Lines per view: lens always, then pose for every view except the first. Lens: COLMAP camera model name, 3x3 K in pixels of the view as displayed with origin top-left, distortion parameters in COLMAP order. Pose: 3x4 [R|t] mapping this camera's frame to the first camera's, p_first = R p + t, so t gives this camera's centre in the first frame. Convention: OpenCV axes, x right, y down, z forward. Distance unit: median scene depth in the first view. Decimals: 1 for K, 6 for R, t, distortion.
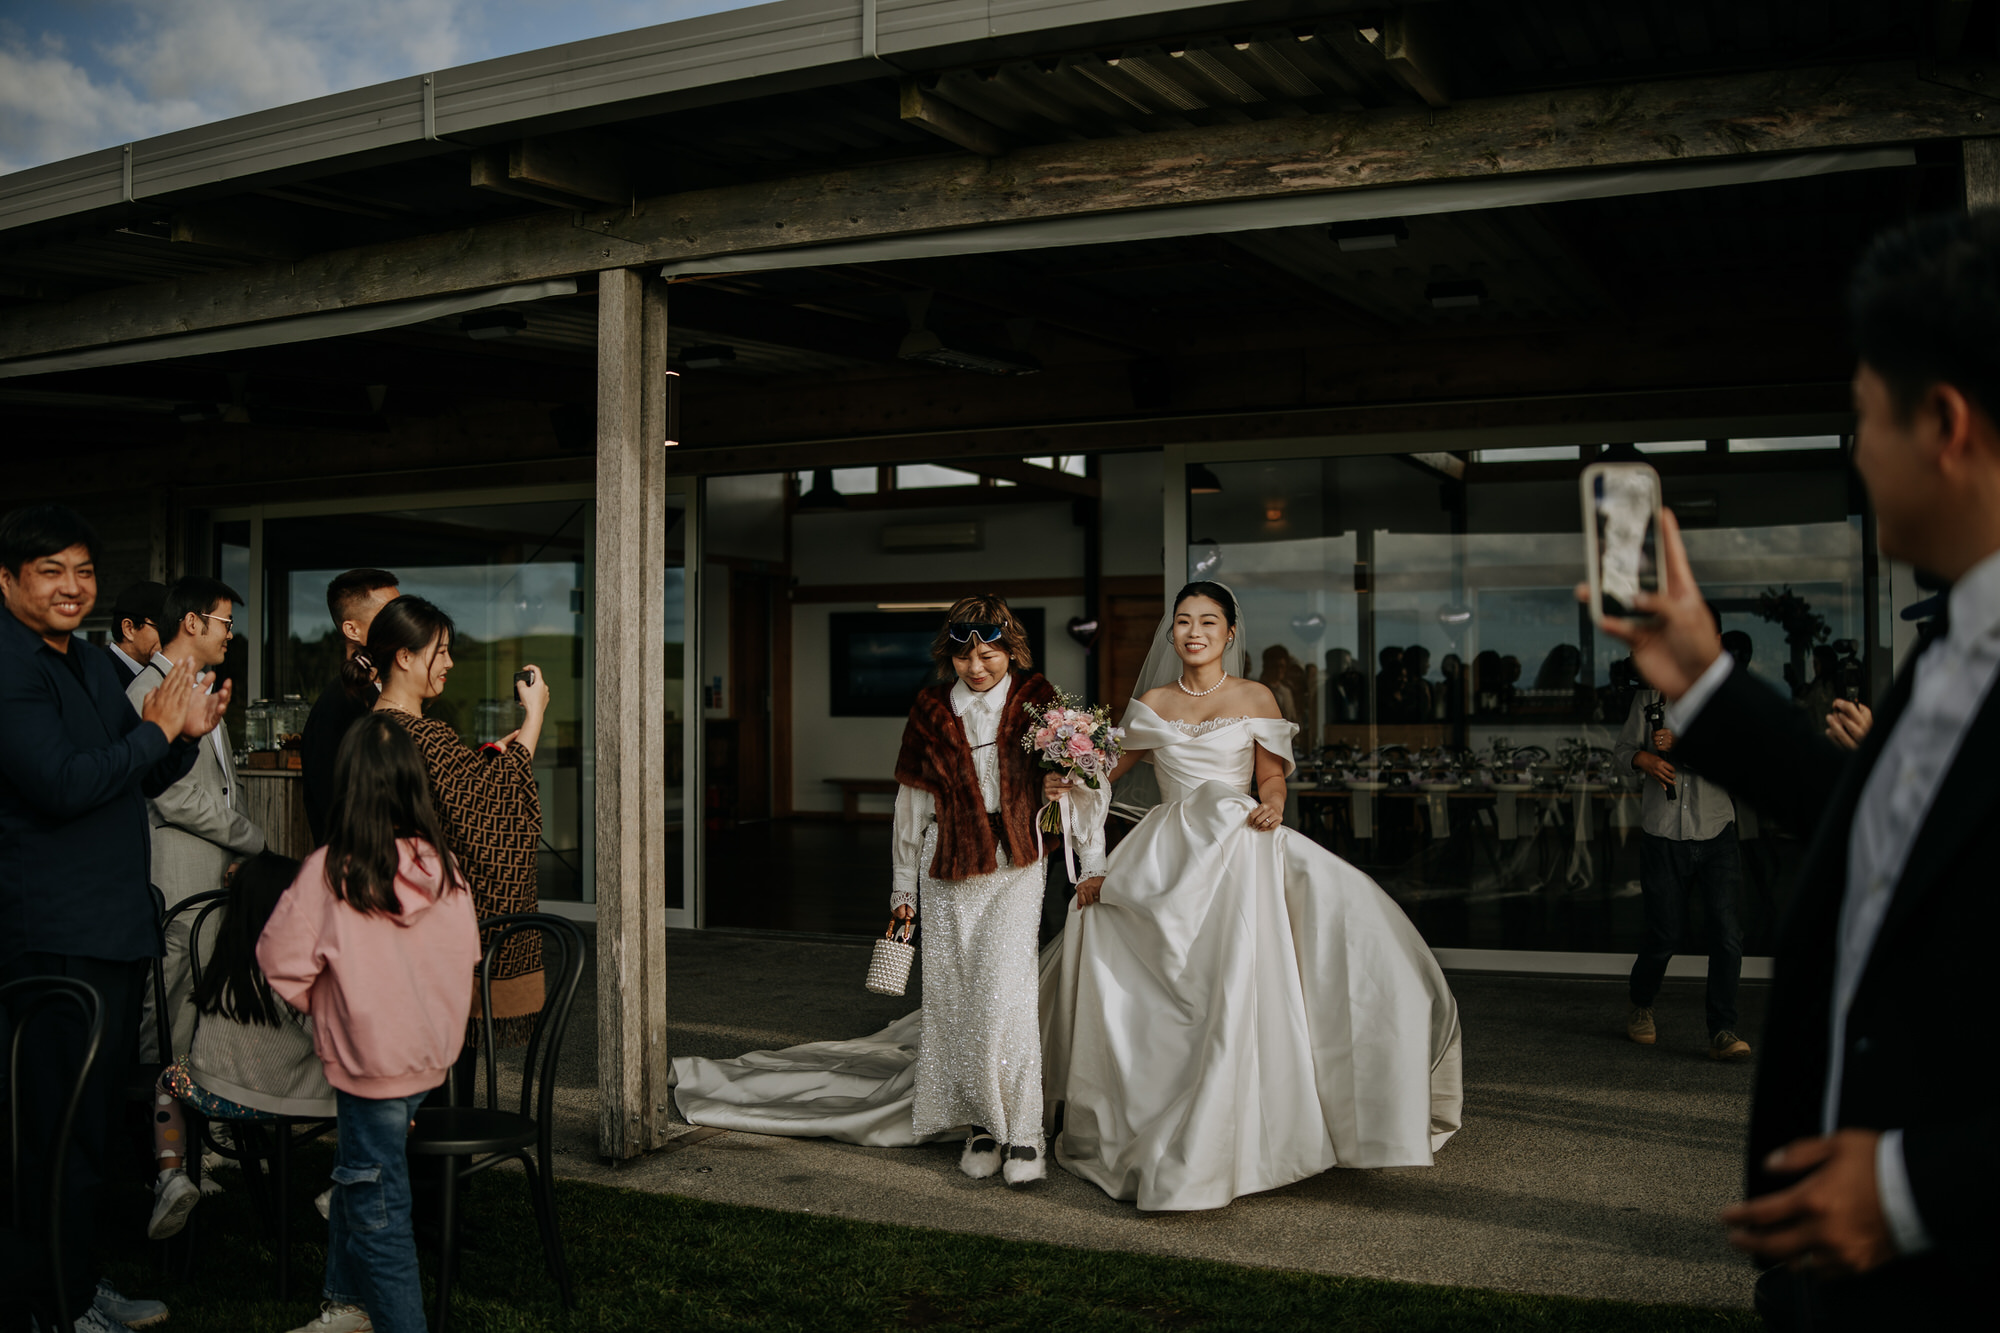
lens RADIAL K [[1990.0, 0, 991.1], [0, 1990.0, 641.0], [0, 0, 1]] dist [-0.214080, 0.050294]
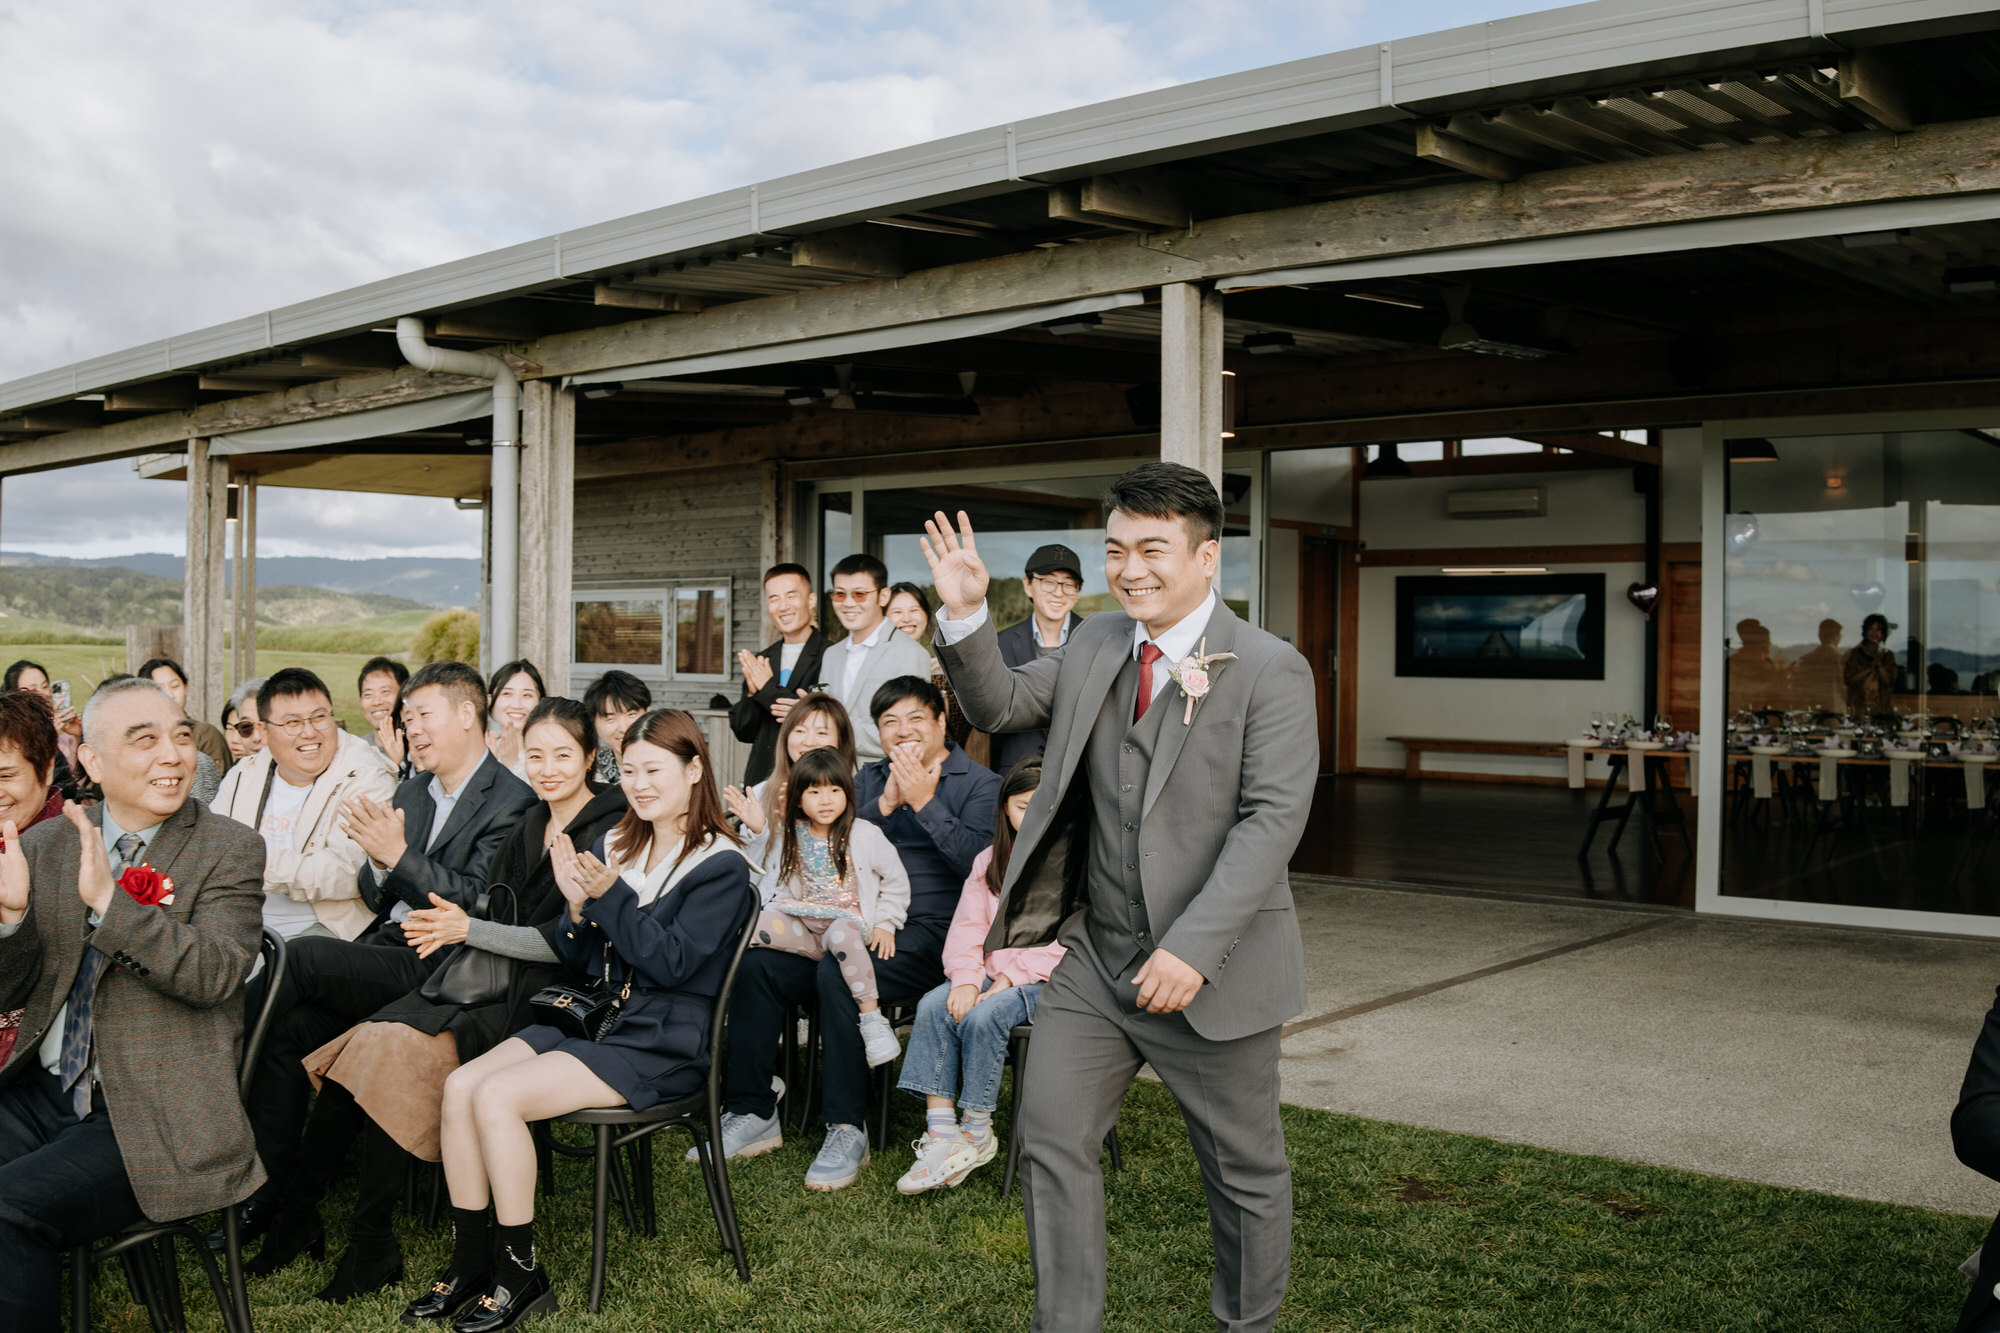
lens RADIAL K [[1997.0, 0, 967.9], [0, 1997.0, 666.9], [0, 0, 1]] dist [-0.207285, 0.038230]
pose [[0.954601, 0.016836, -0.297413, 0.039249], [-0.006532, 0.999345, 0.035604, -0.006863], [0.297817, -0.032045, 0.954085, -0.143772]]
